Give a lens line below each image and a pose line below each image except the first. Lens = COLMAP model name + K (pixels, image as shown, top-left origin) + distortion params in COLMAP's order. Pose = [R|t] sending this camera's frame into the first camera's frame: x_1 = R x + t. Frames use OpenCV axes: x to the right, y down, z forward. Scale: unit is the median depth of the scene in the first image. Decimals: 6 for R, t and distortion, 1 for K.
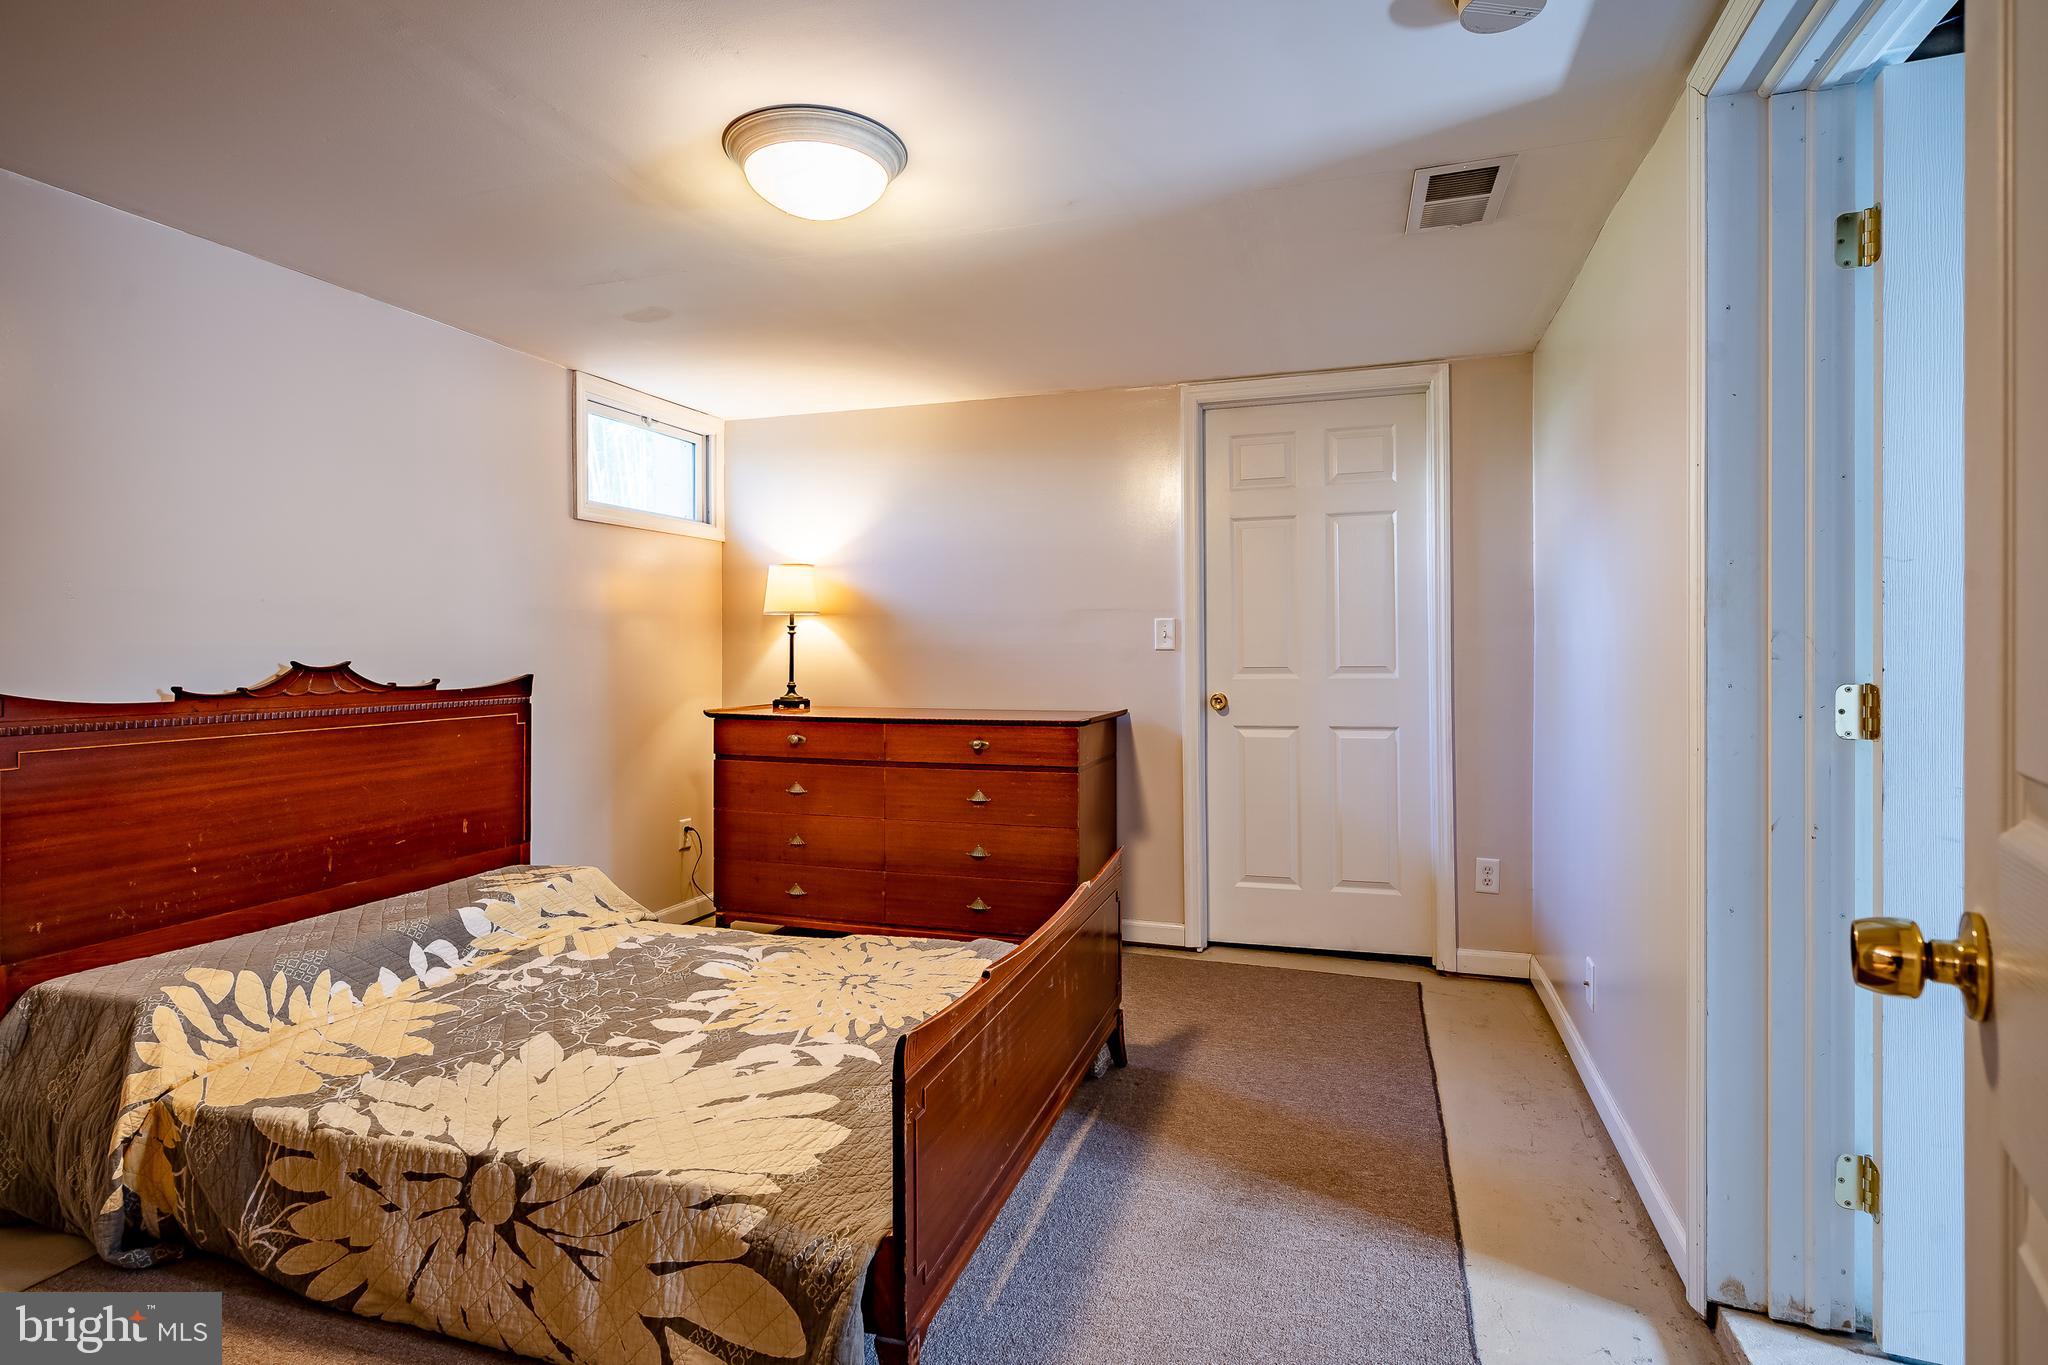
lens RADIAL K [[1068.8, 0, 1043.9], [0, 1068.8, 649.6], [0, 0, 1]] dist [-0.001010, 0.001885]
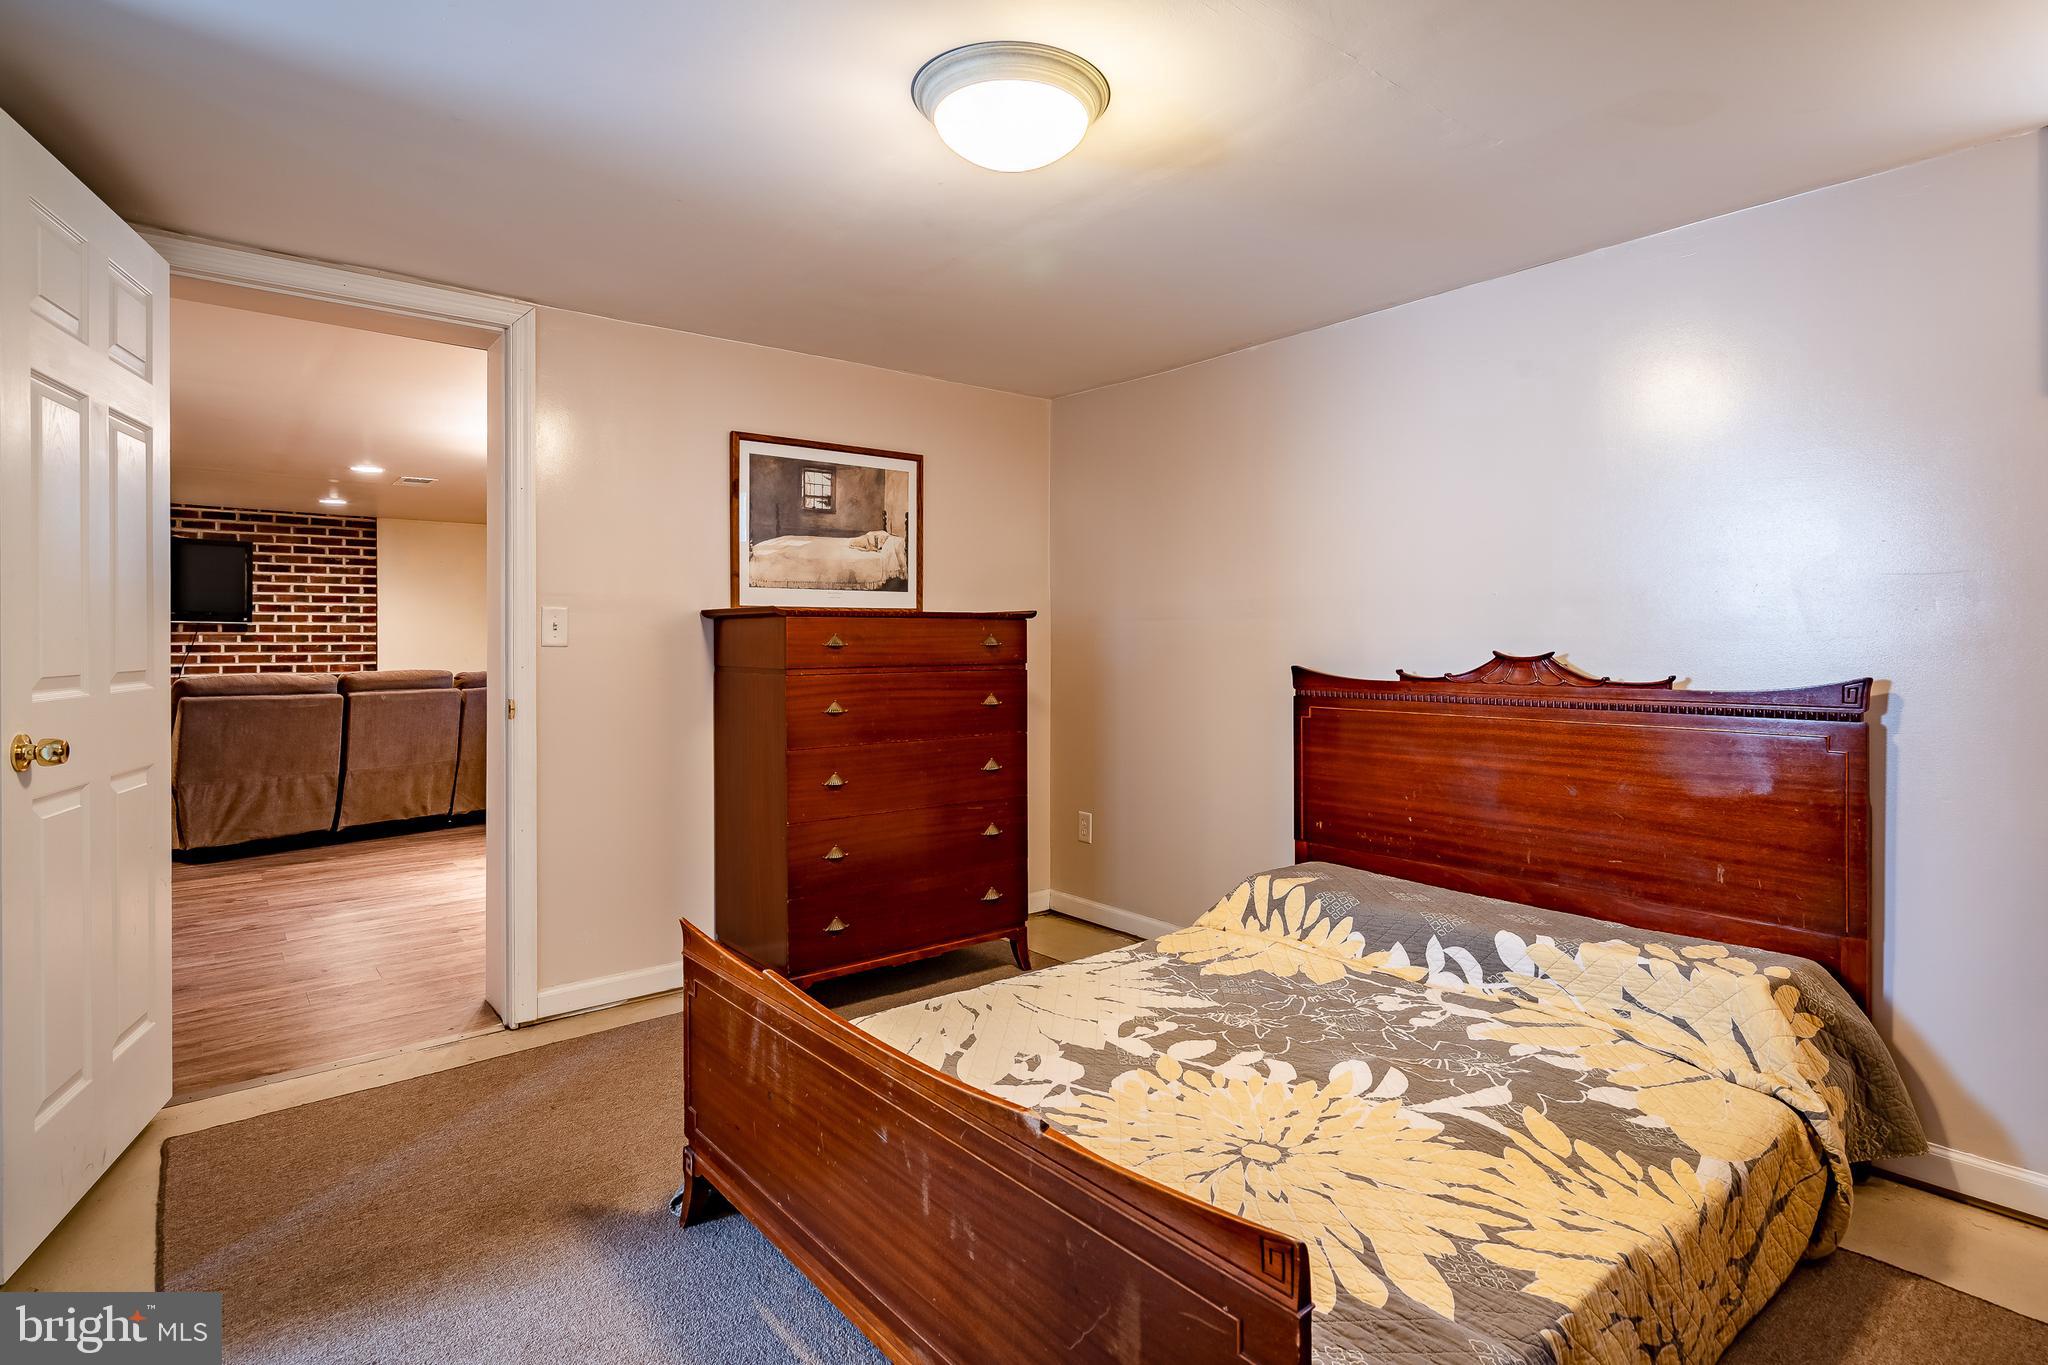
lens RADIAL K [[1068.8, 0, 1024.6], [0, 1068.8, 644.2], [0, 0, 1]] dist [-0.001010, 0.001885]
pose [[-0.573974, 0.002369, -0.818870, 0.427926], [0.000475, 0.999997, 0.002560, 0.001327], [0.818873, 0.001080, -0.573973, 1.233282]]
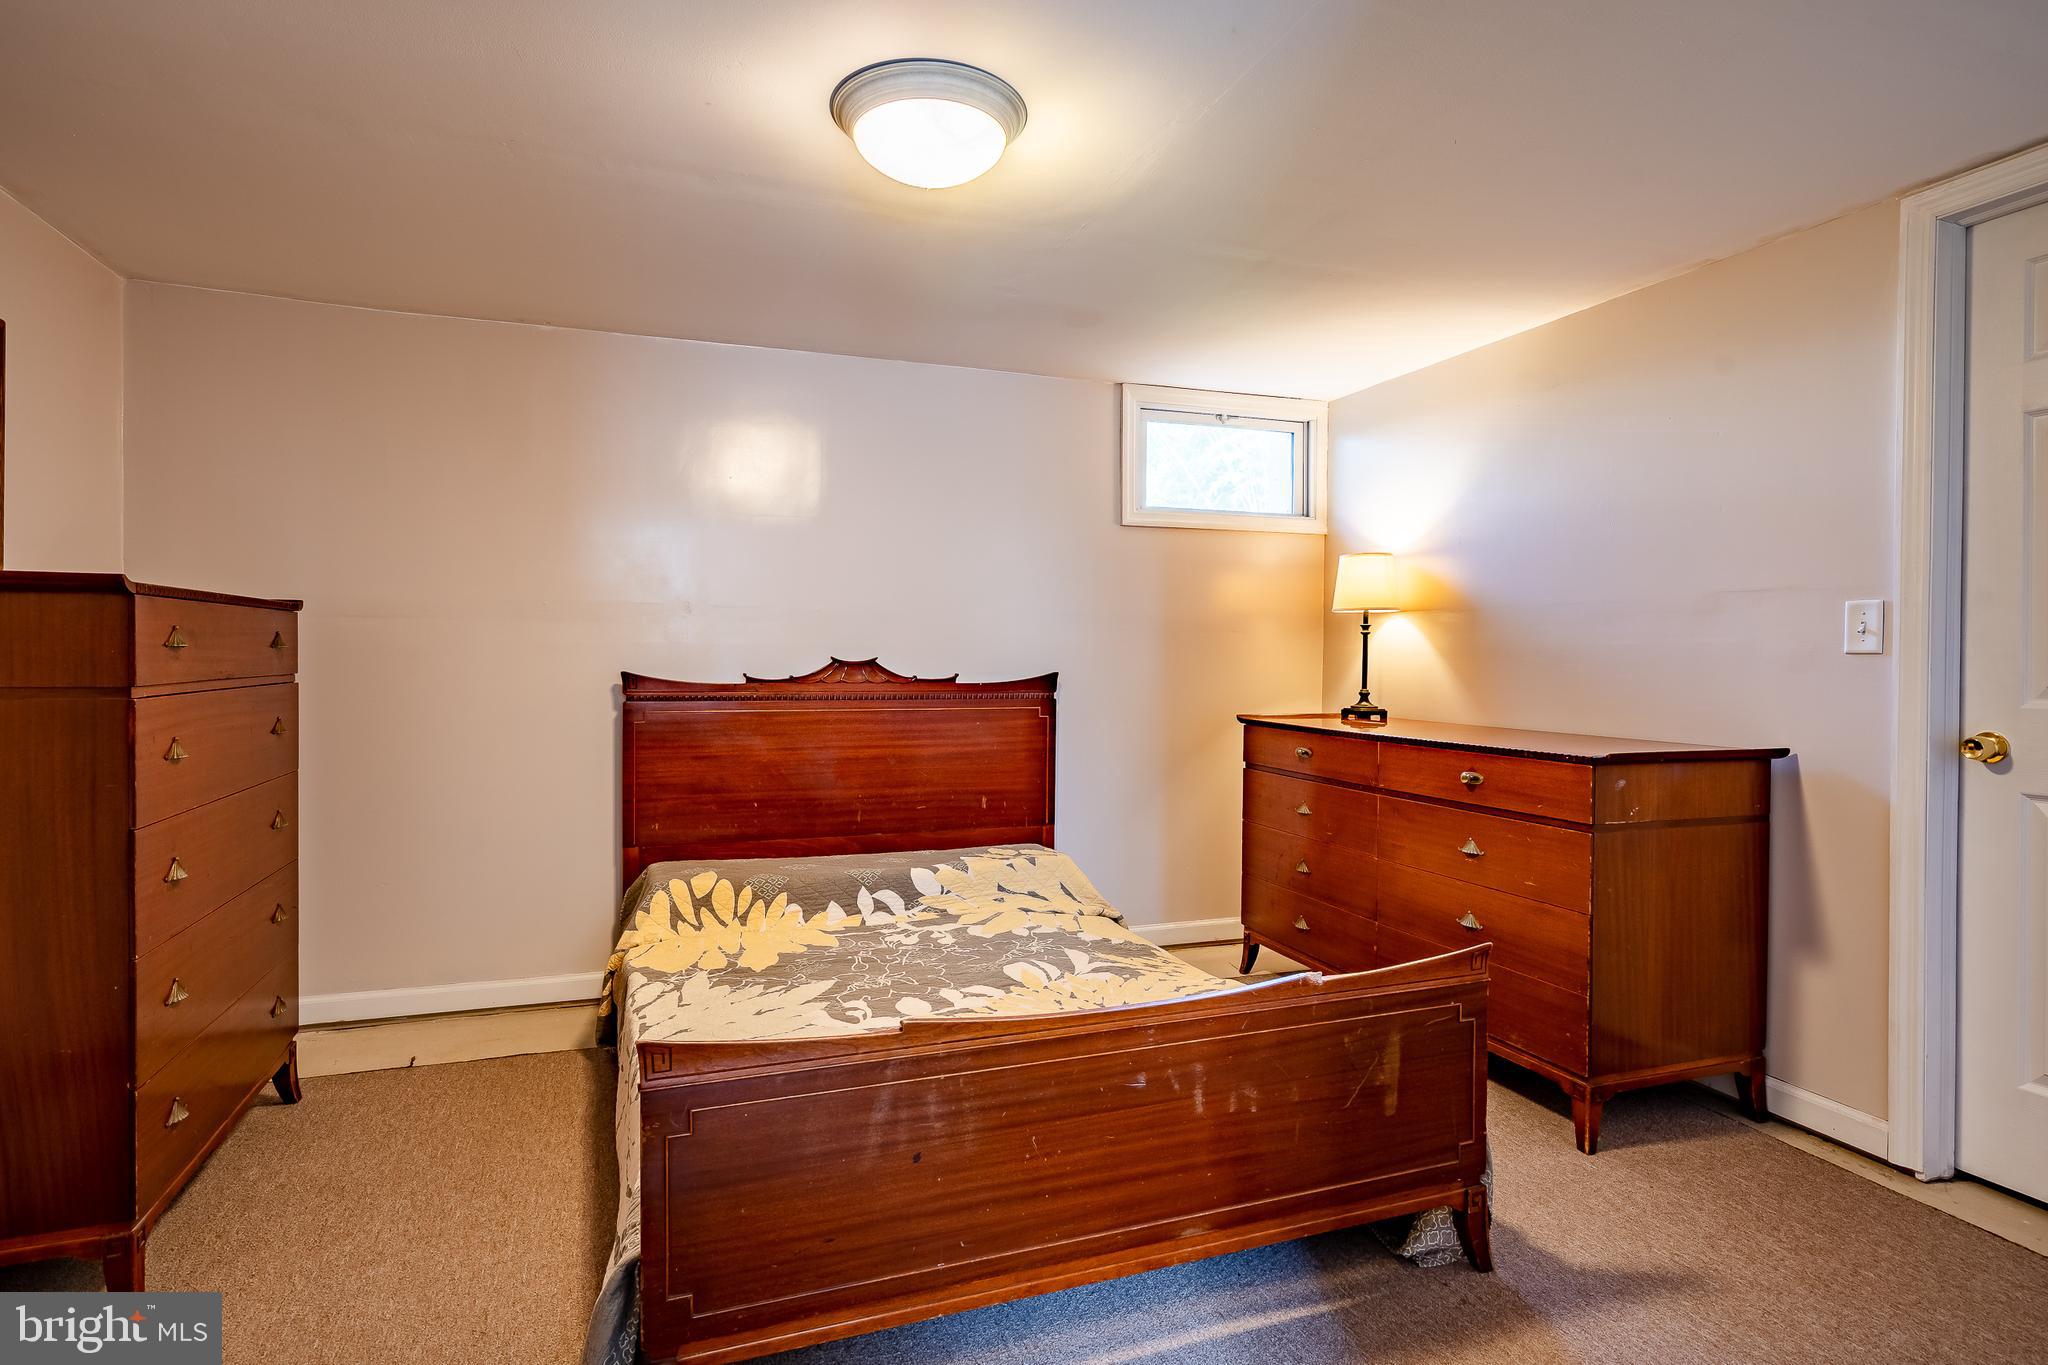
lens RADIAL K [[1068.8, 0, 996.8], [0, 1068.8, 667.2], [0, 0, 1]] dist [-0.001010, 0.001885]
pose [[0.590478, 0.014125, -0.806930, 0.472173], [-0.008078, 0.999900, 0.011592, 0.007412], [0.807013, -0.000327, 0.590533, 0.395827]]
